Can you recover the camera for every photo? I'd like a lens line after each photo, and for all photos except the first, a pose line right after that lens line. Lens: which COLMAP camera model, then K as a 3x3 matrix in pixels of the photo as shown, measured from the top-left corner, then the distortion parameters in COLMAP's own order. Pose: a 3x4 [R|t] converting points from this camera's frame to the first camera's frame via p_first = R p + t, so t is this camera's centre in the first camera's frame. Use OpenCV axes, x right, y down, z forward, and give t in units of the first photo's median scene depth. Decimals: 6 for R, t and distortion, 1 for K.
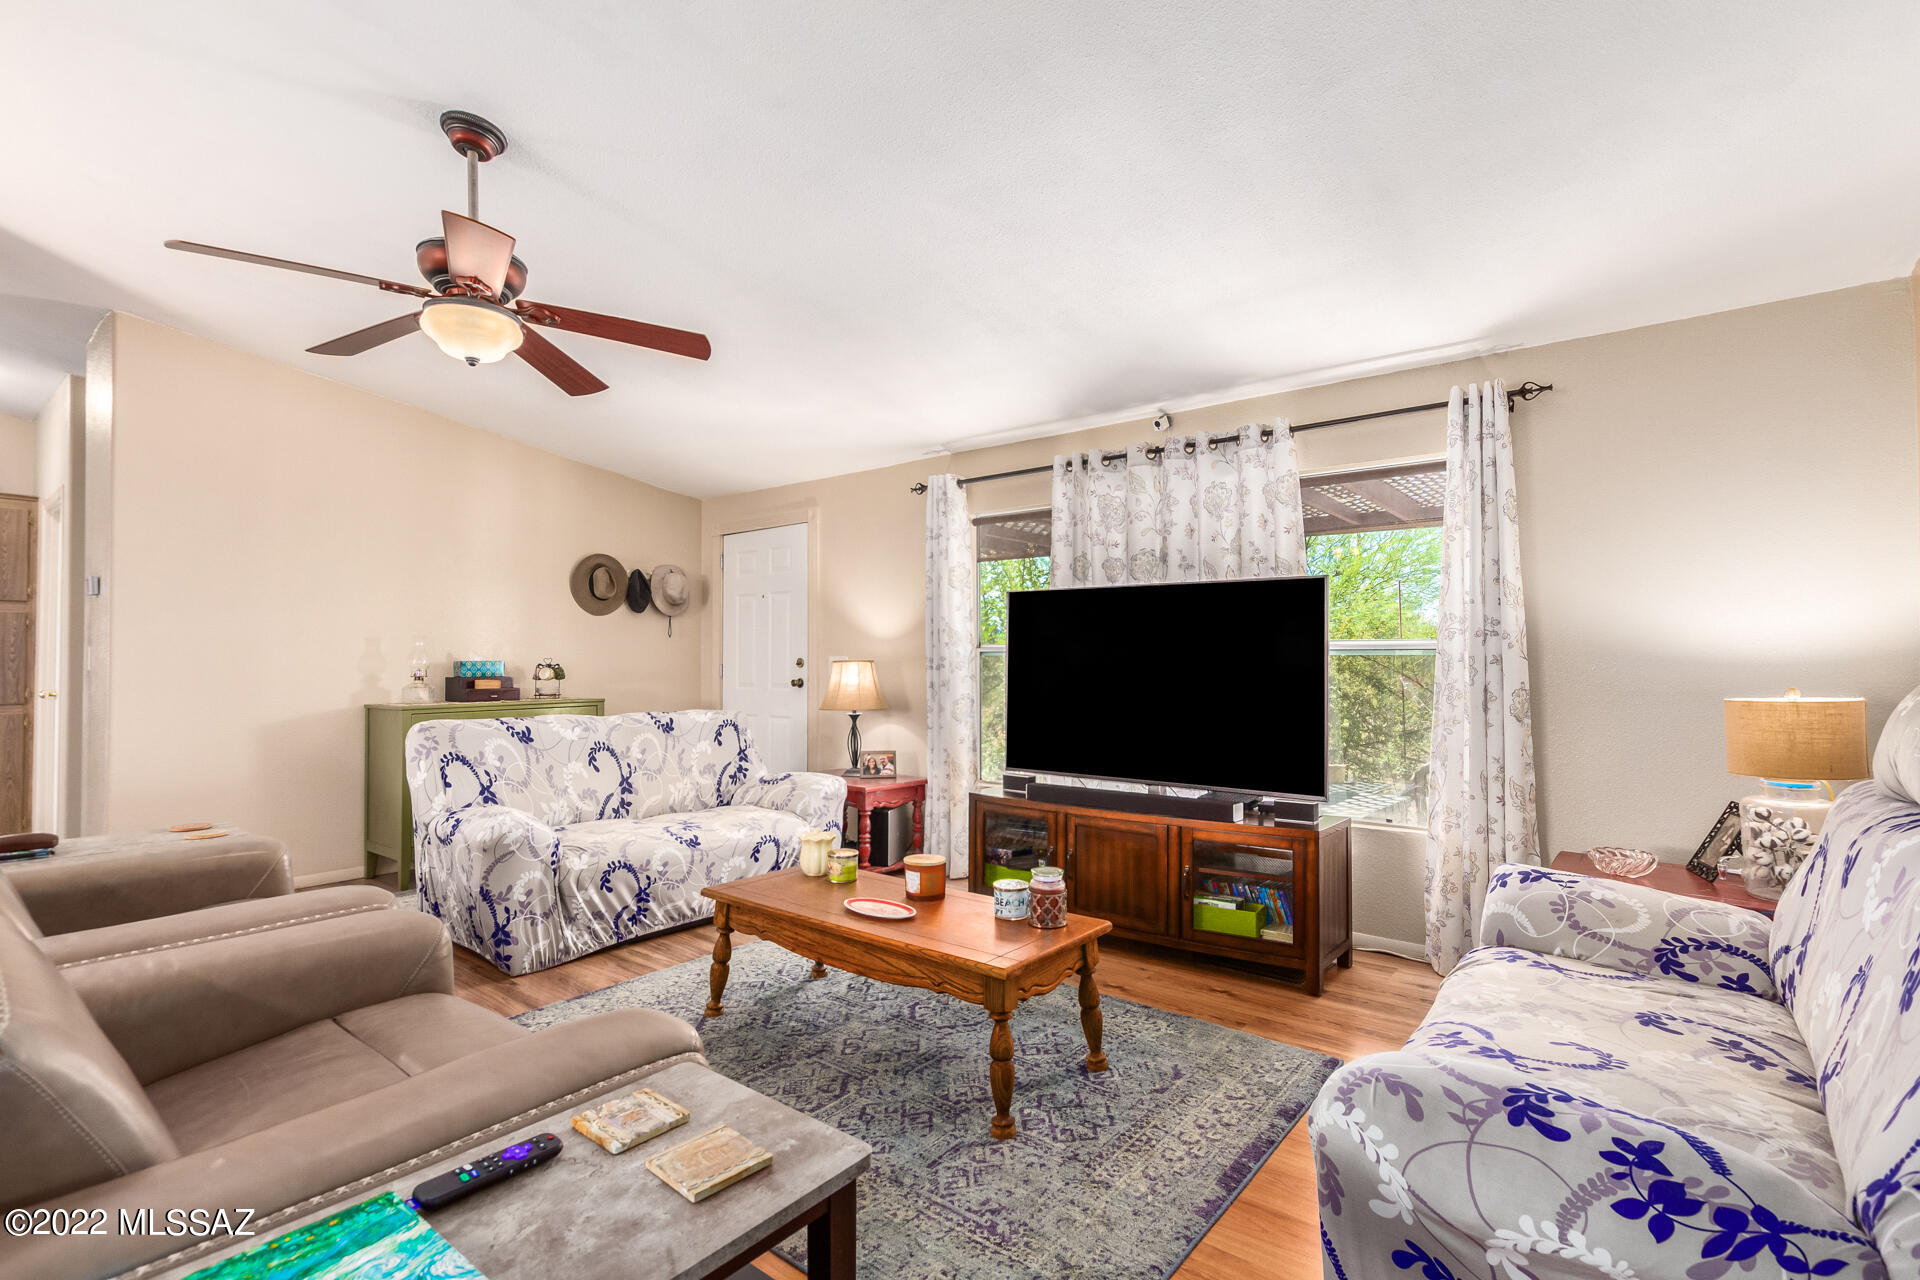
lens RADIAL K [[878.1, 0, 965.7], [0, 878.1, 645.7], [0, 0, 1]] dist [0.026413, -0.012288]
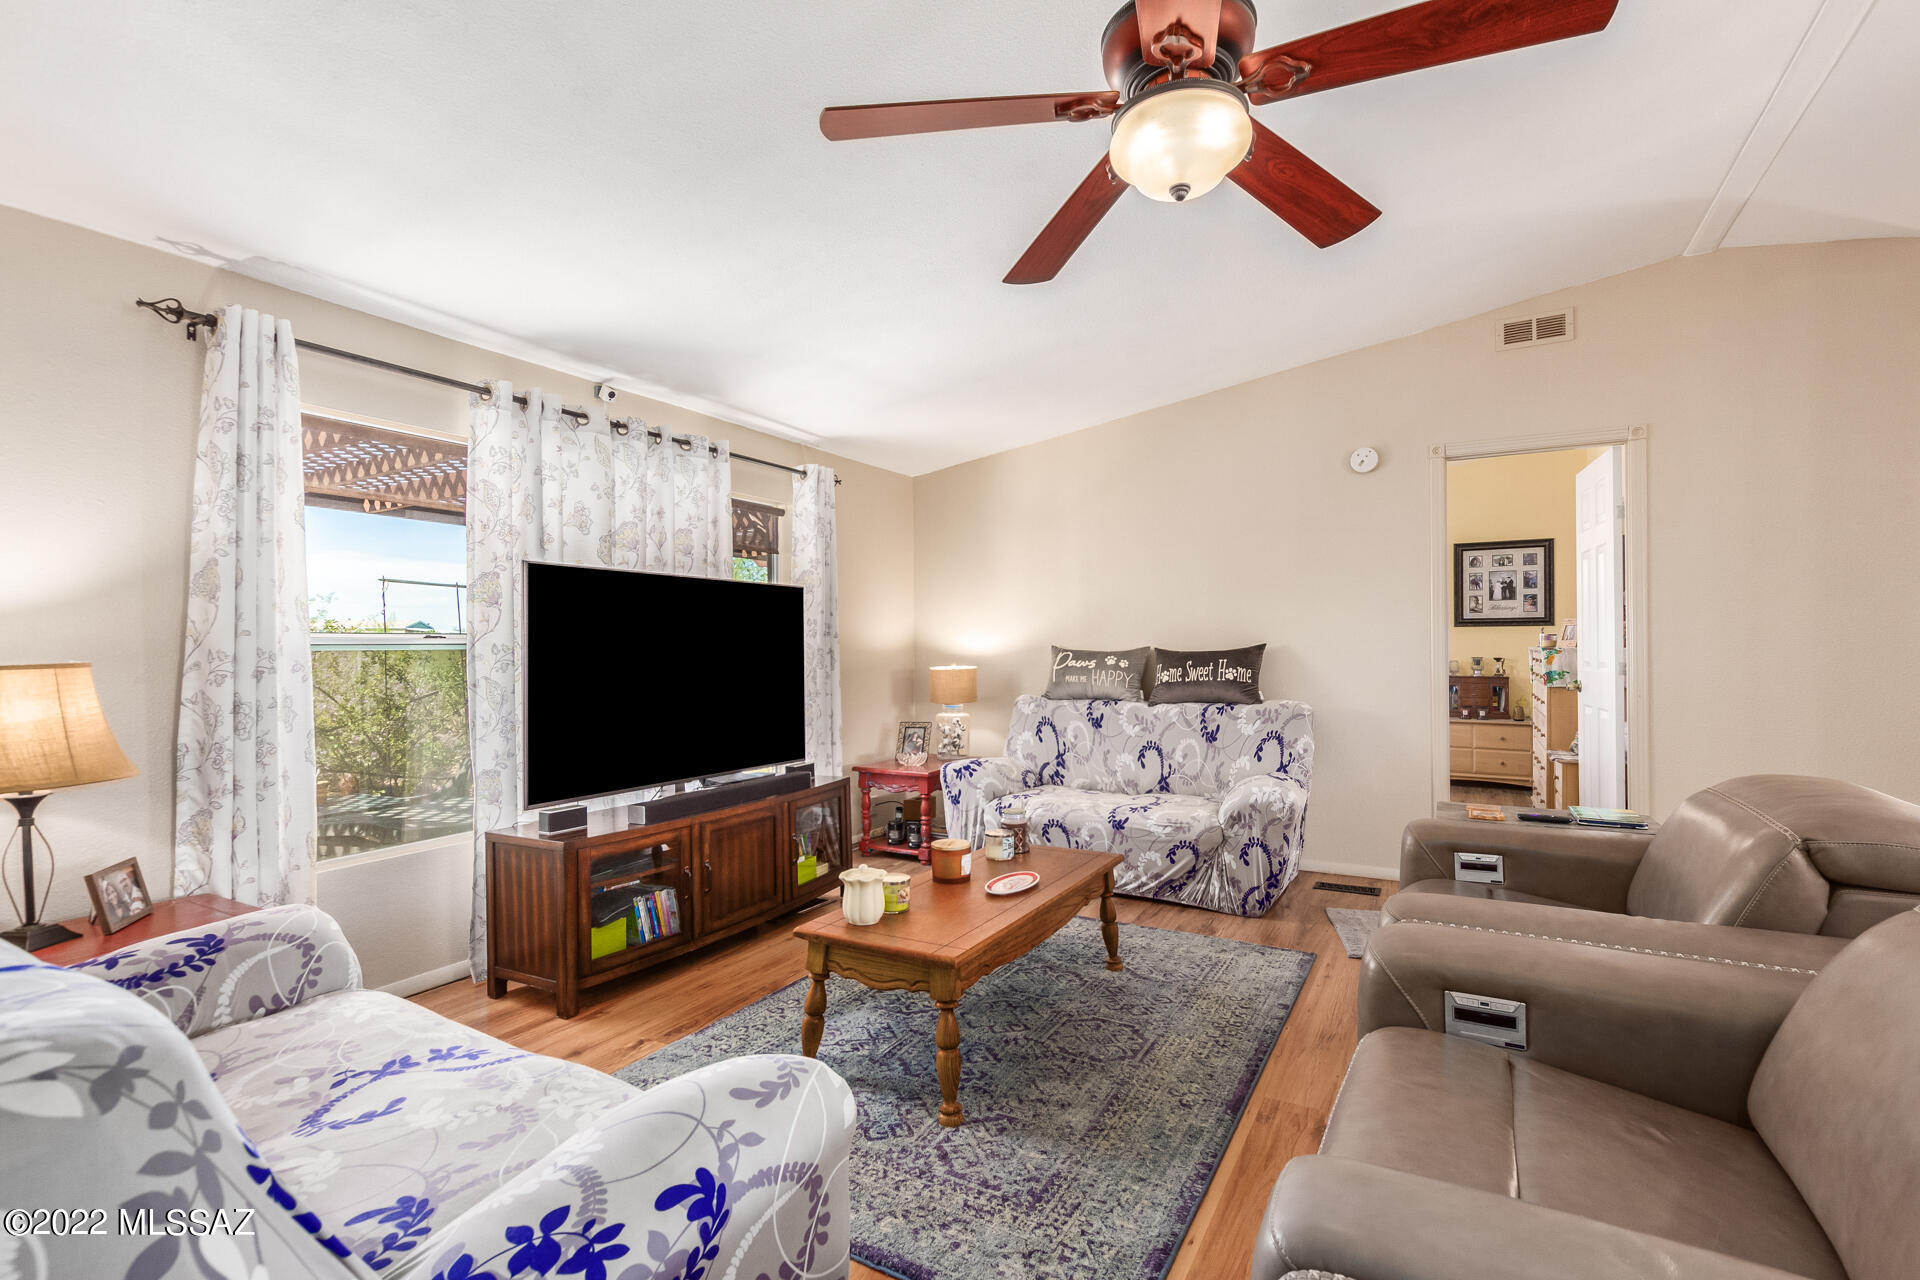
lens RADIAL K [[878.1, 0, 965.7], [0, 878.1, 645.7], [0, 0, 1]] dist [0.026413, -0.012288]
pose [[-0.135715, 0.008873, 0.990708, -0.771859], [0.000302, 0.999960, -0.008914, 0.015606], [-0.990748, -0.000911, -0.135712, 0.805315]]
